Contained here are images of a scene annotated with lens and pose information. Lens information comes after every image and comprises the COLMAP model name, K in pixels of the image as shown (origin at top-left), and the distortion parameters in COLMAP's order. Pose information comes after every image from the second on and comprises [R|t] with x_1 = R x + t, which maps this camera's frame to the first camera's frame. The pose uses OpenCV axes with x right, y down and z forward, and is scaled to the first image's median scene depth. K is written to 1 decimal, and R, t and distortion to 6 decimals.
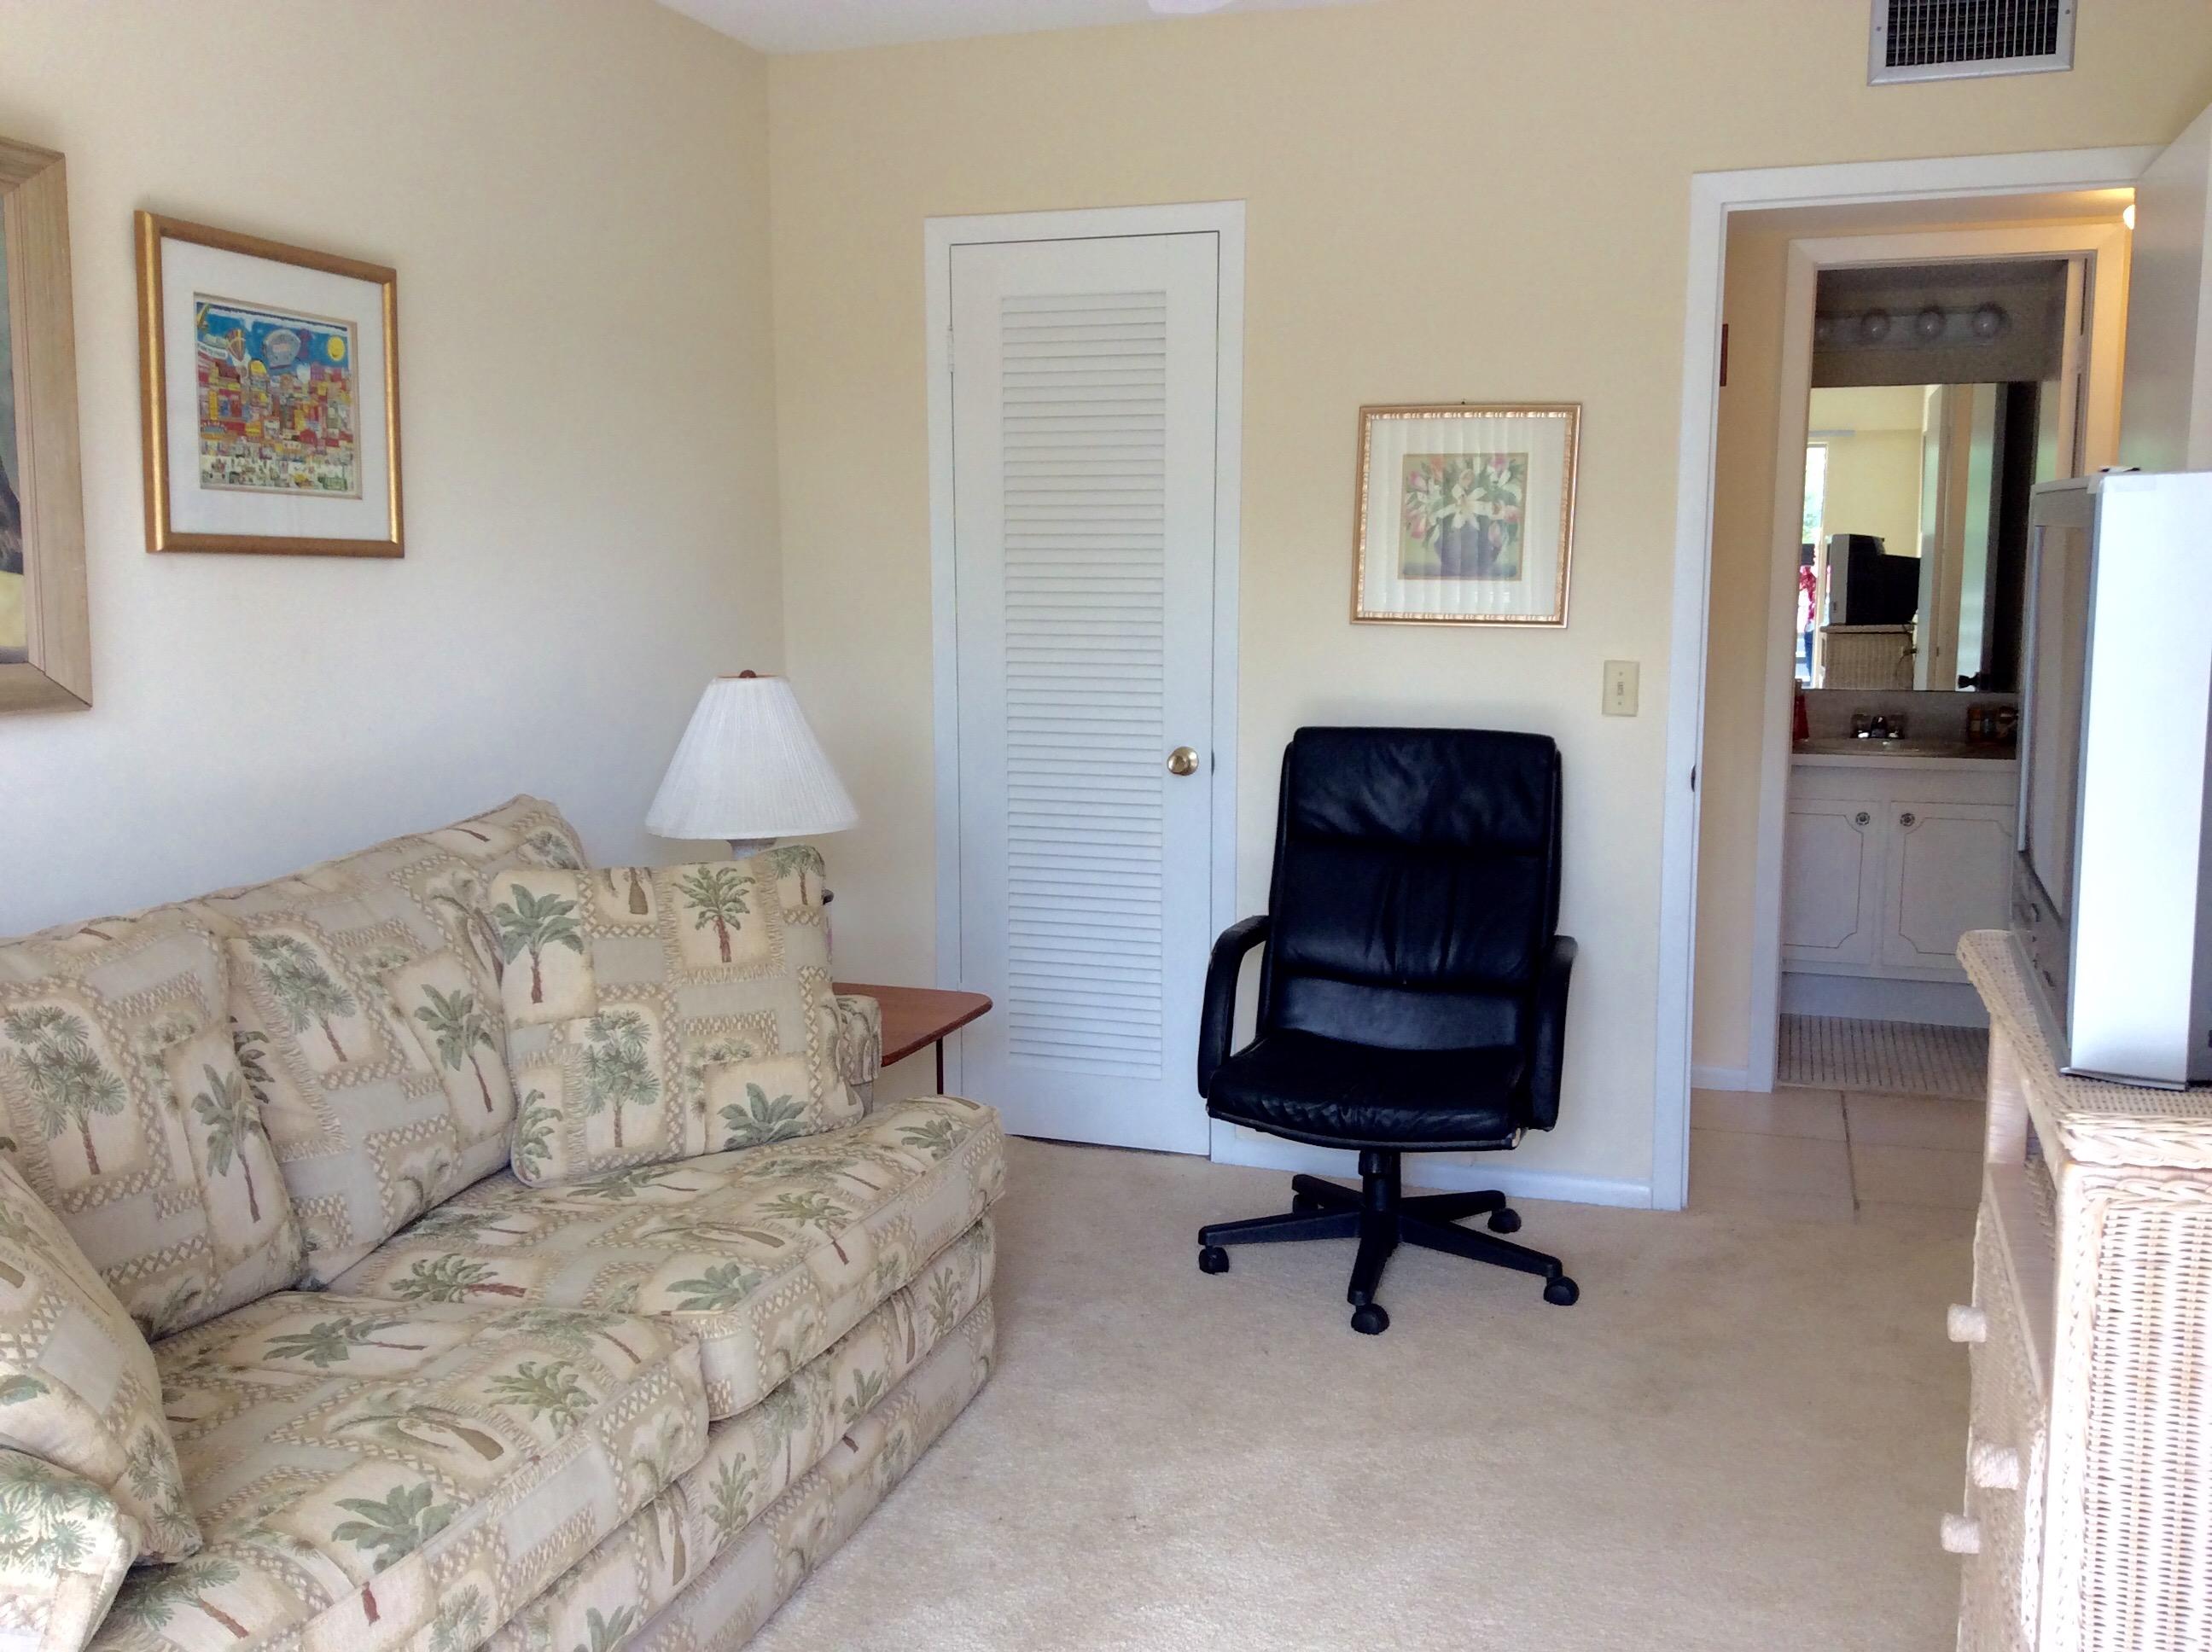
lens RADIAL K [[2031.7, 0, 1106.0], [0, 2031.7, 826.0], [0, 0, 1]] dist [0.164759, -0.561454]
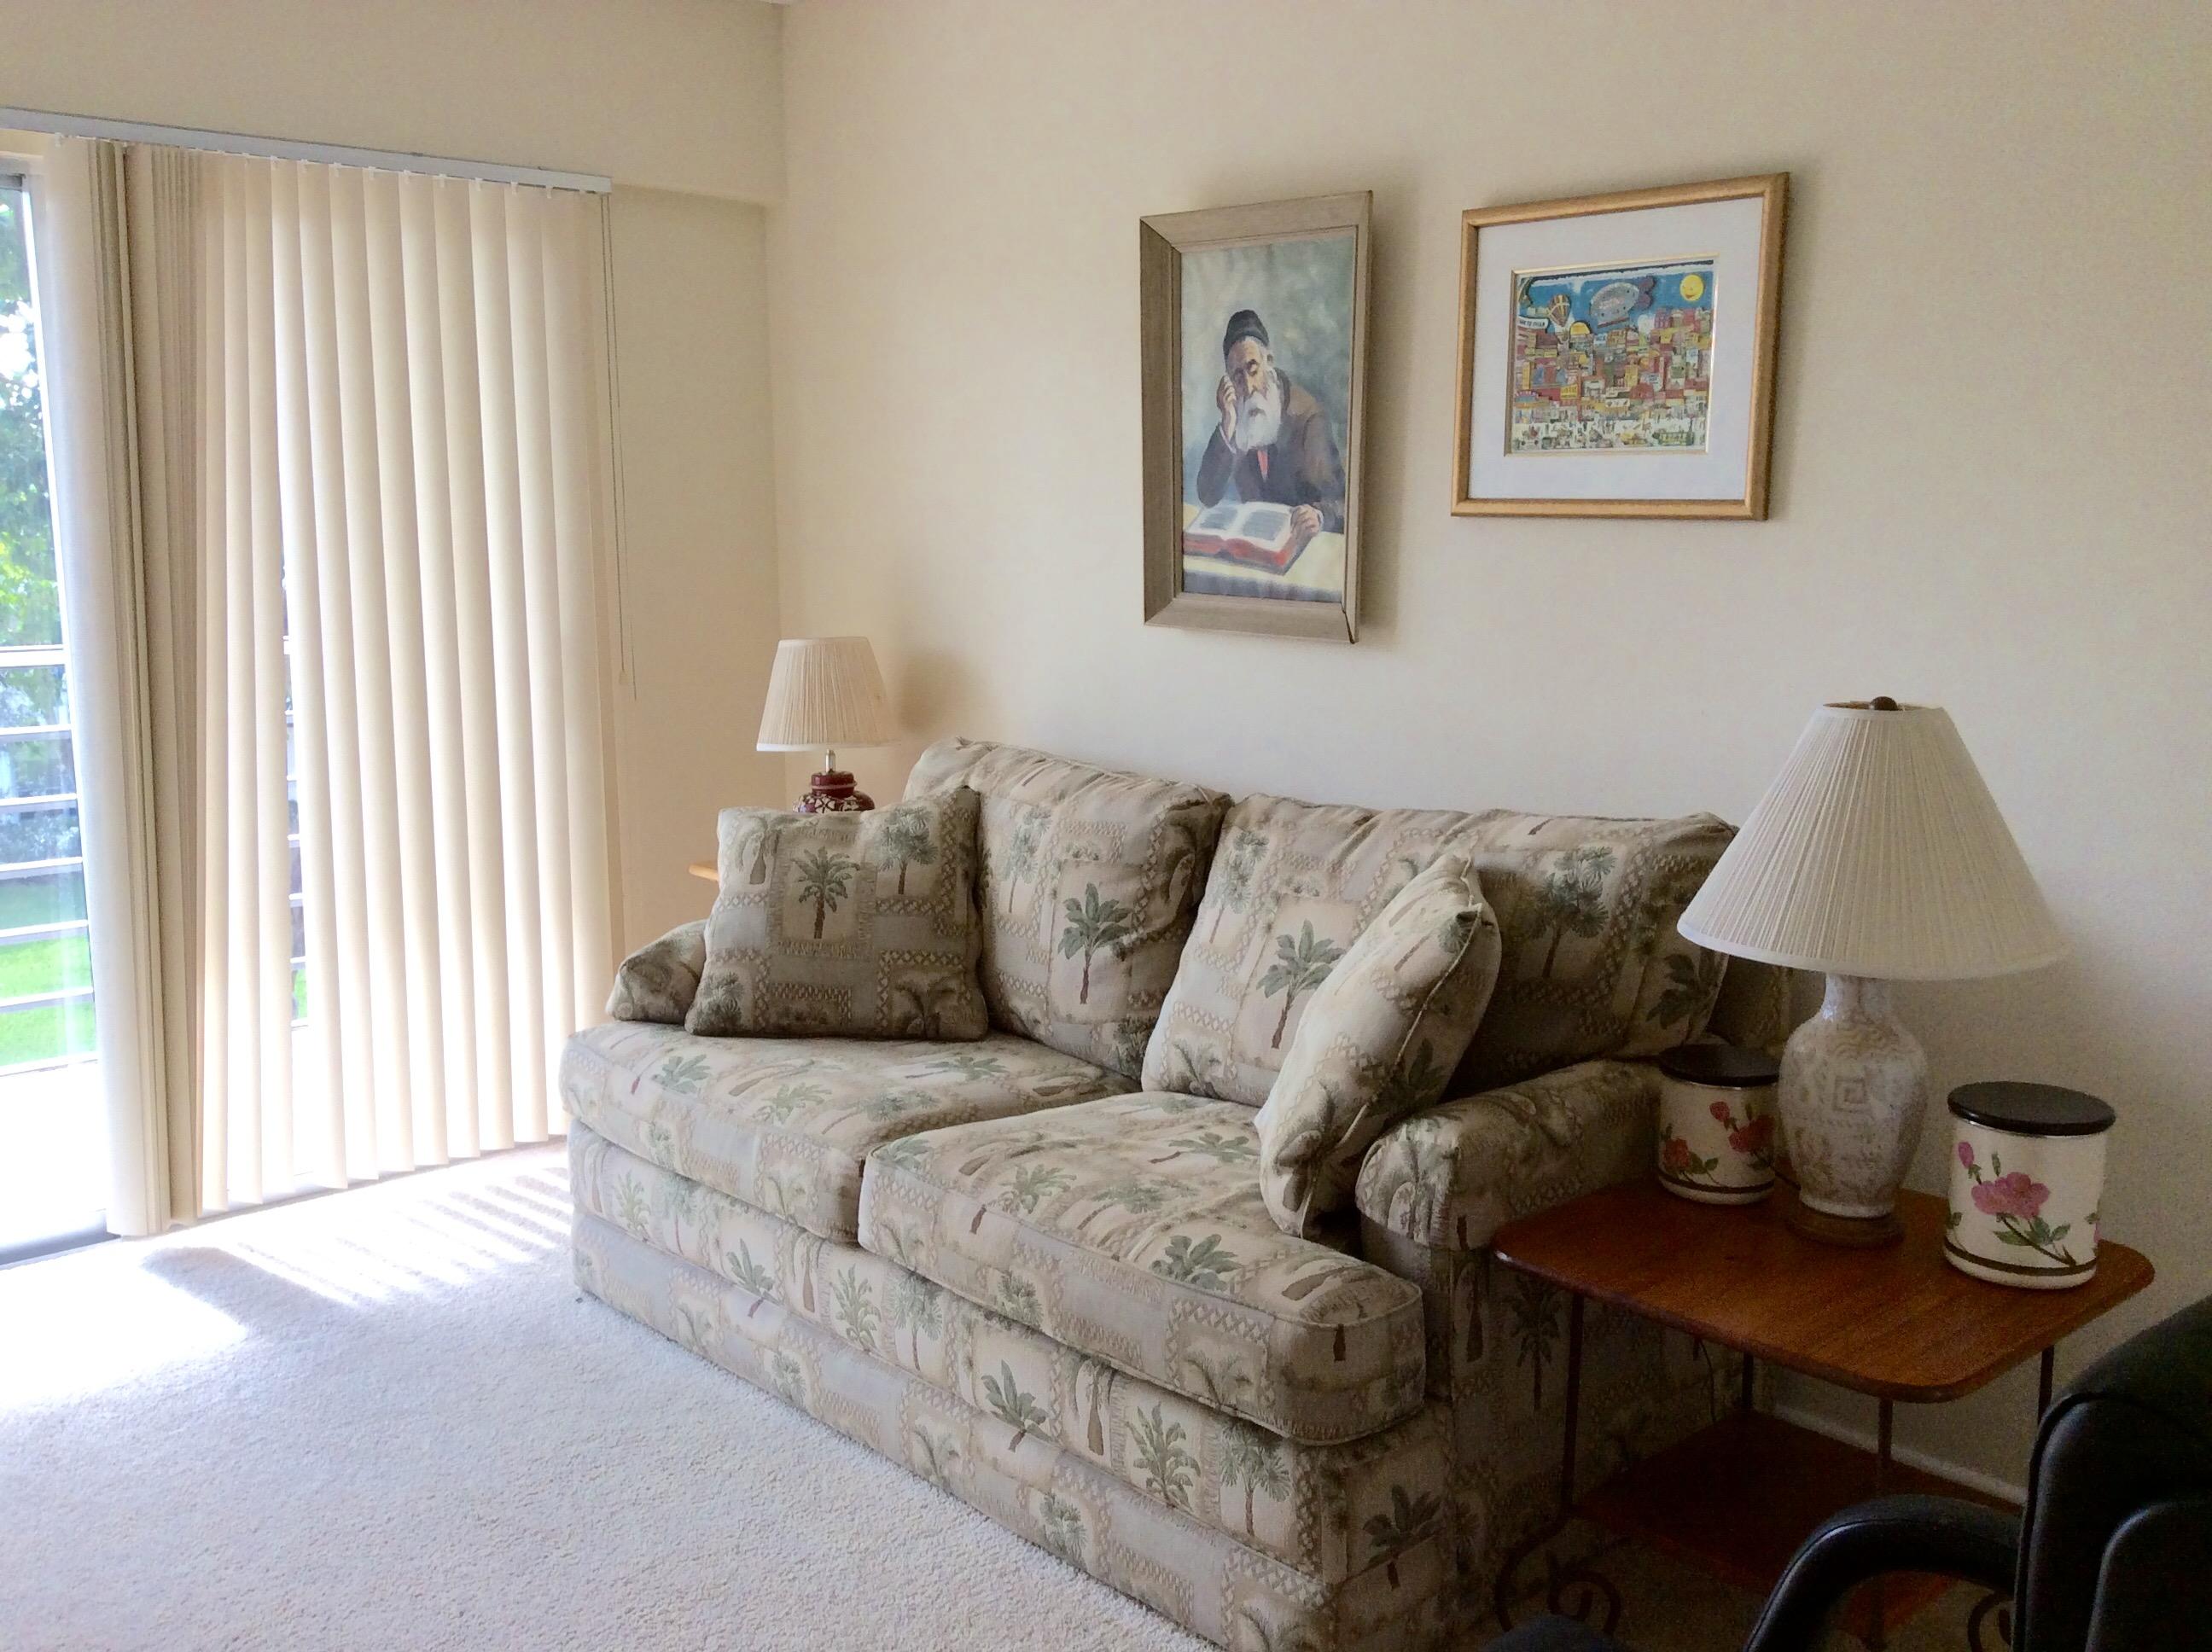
lens RADIAL K [[2031.7, 0, 1106.0], [0, 2031.7, 826.0], [0, 0, 1]] dist [0.164759, -0.561454]
pose [[-0.514686, 0.130960, -0.847318, 0.593296], [-0.104535, 0.971308, 0.213622, -0.179155], [0.850982, 0.198522, -0.486229, 1.348330]]
